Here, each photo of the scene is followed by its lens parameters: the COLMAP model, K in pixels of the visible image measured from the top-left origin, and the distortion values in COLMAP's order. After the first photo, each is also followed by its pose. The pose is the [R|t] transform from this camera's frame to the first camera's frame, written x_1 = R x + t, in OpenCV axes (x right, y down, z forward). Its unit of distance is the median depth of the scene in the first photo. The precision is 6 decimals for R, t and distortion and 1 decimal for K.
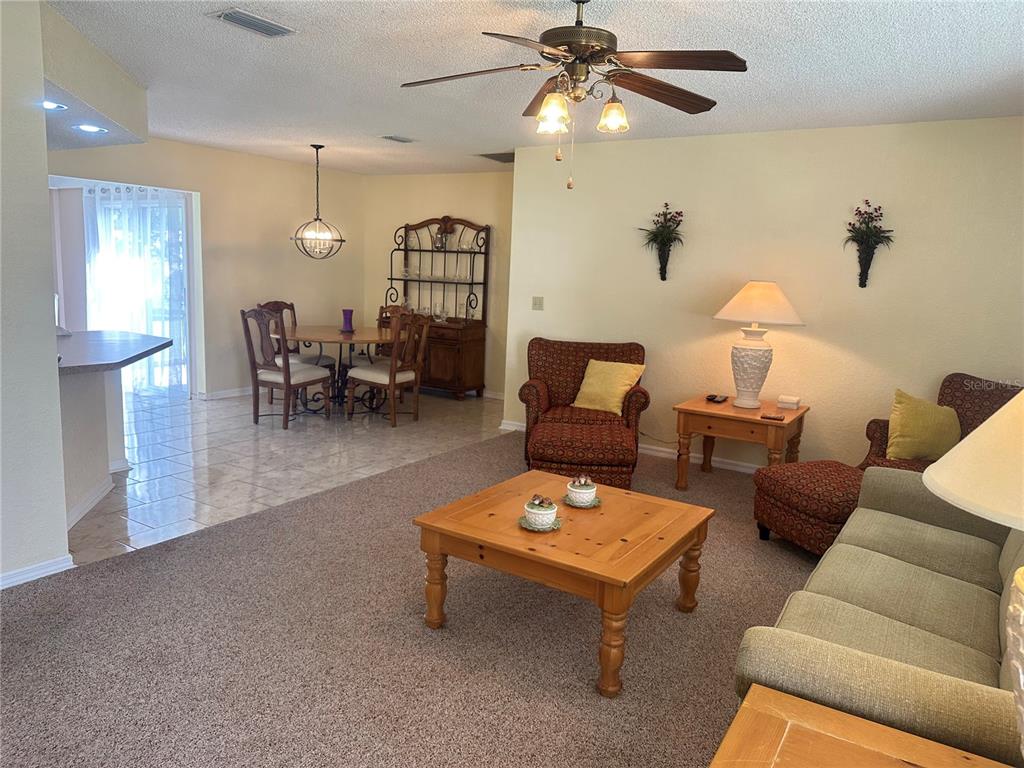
lens RADIAL K [[707.4, 0, 518.1], [0, 707.4, 386.0], [0, 0, 1]] dist [0.046472, -0.006720]
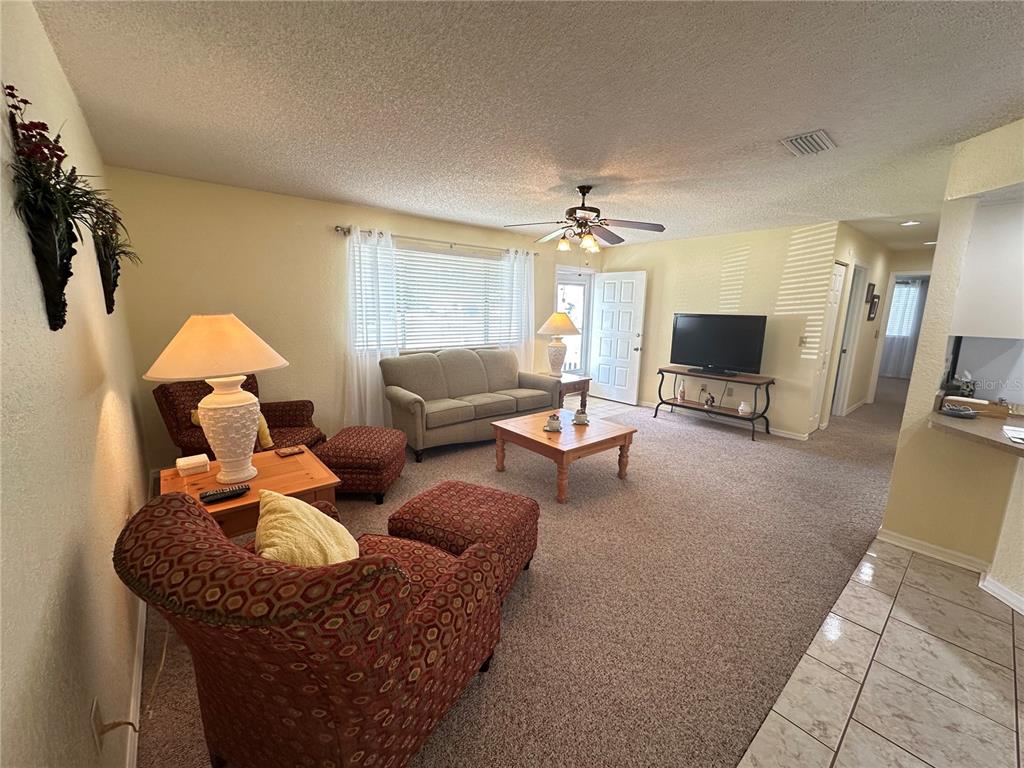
lens RADIAL K [[409.2, 0, 510.3], [0, 409.2, 378.9], [0, 0, 1]] dist [-0.005438, 0.001115]
pose [[-0.948450, -0.117775, 0.294229, -0.055140], [-0.012294, 0.941360, 0.337181, -0.166198], [-0.316687, 0.316182, -0.894281, 0.934928]]
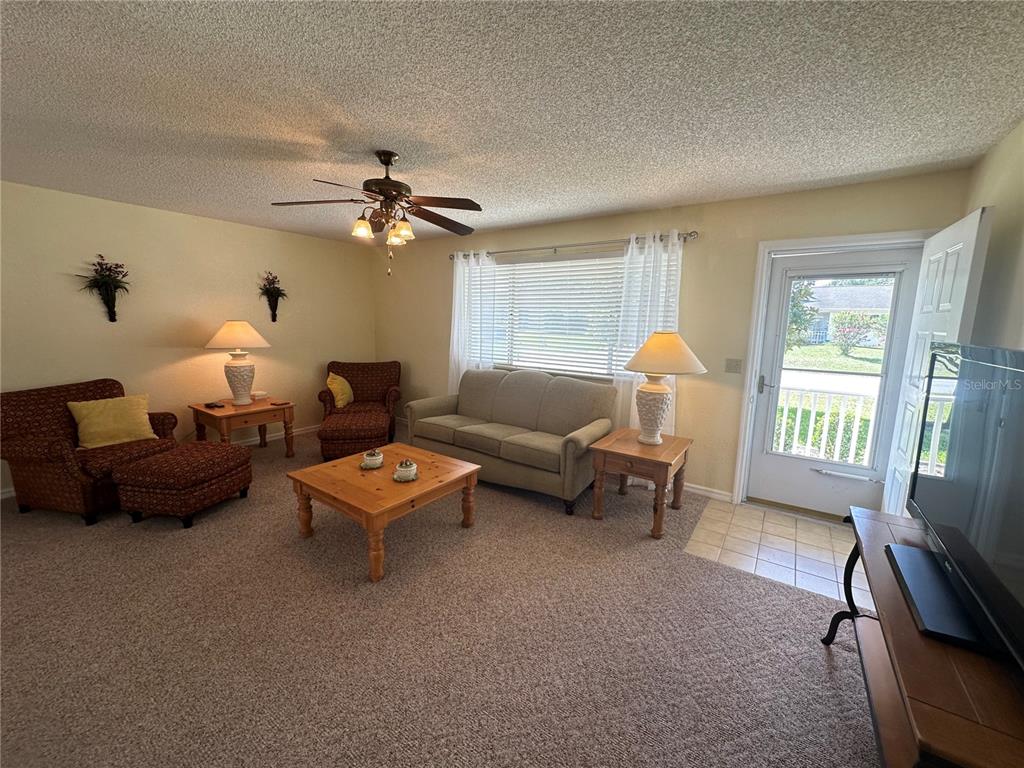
lens RADIAL K [[409.2, 0, 510.2], [0, 409.2, 381.9], [0, 0, 1]] dist [-0.005438, 0.001115]
pose [[0.053739, -0.194278, 0.979473, -0.361196], [0.141511, 0.972473, 0.185125, -0.071436], [-0.988477, 0.128658, 0.079752, 0.268052]]
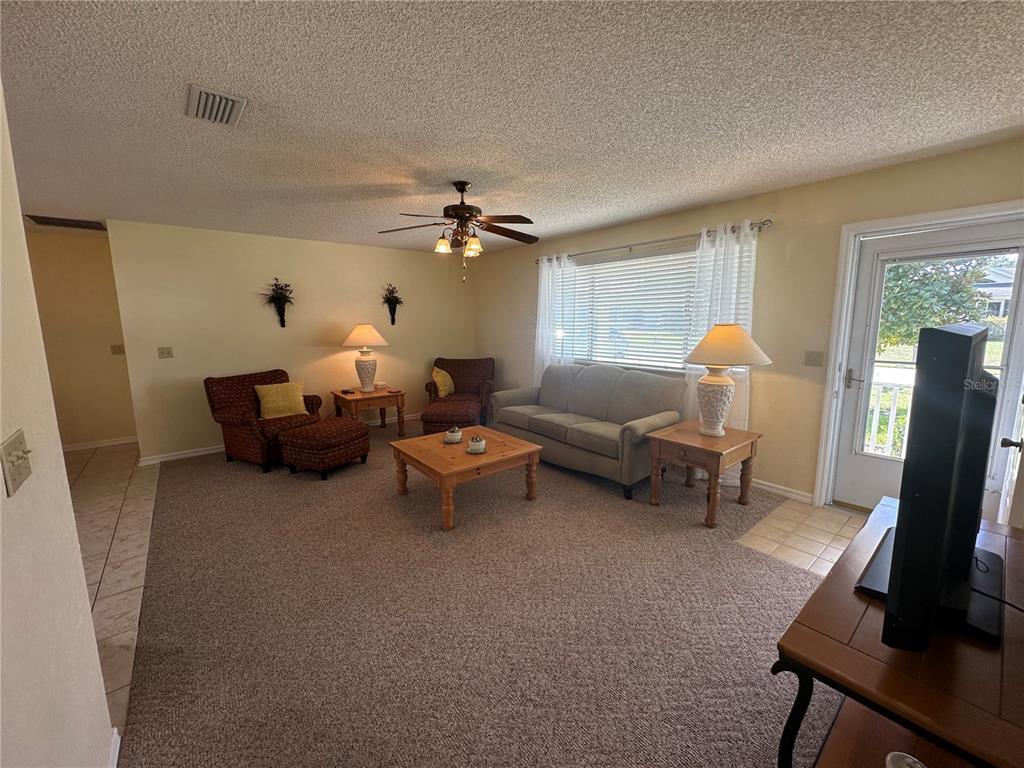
lens RADIAL K [[409.2, 0, 510.4], [0, 409.2, 381.8], [0, 0, 1]] dist [-0.005438, 0.001115]
pose [[0.325573, -0.188340, 0.926569, -0.408206], [0.172756, 0.975313, 0.137546, -0.058193], [-0.929601, 0.115289, 0.350073, 0.198349]]
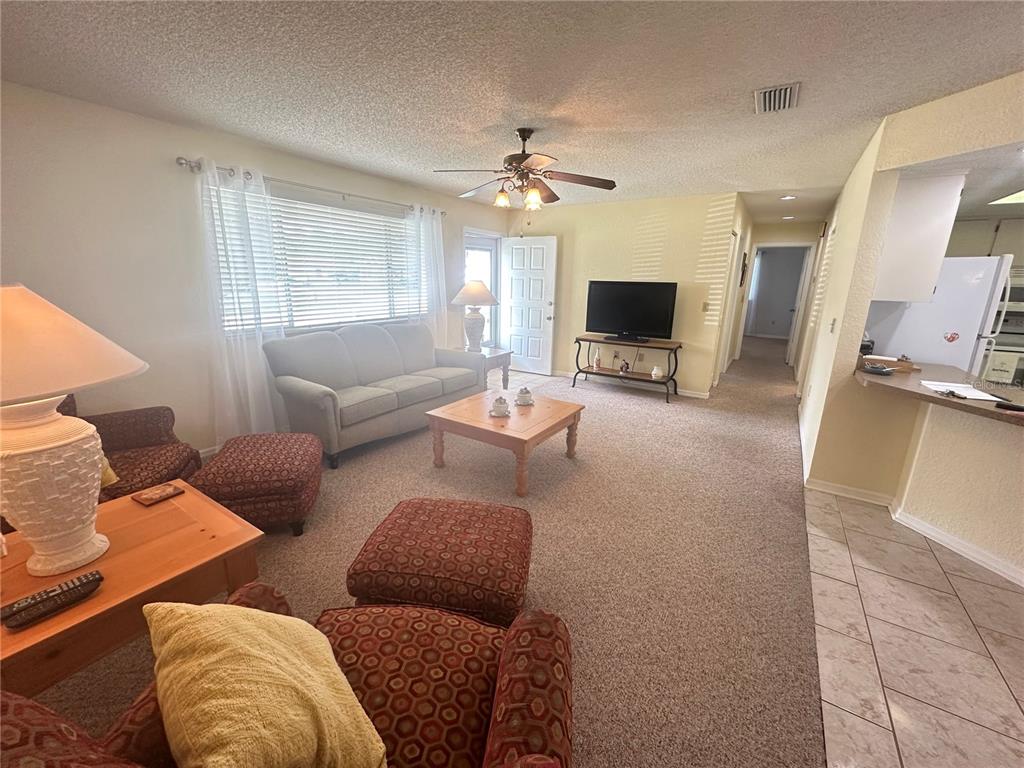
lens RADIAL K [[409.2, 0, 511.5], [0, 409.2, 380.1], [0, 0, 1]] dist [-0.005438, 0.001115]
pose [[-0.997731, -0.067323, -0.000453, 0.030321], [-0.061925, 0.915047, 0.398566, -0.150363], [-0.026419, 0.397689, -0.917140, 0.878771]]
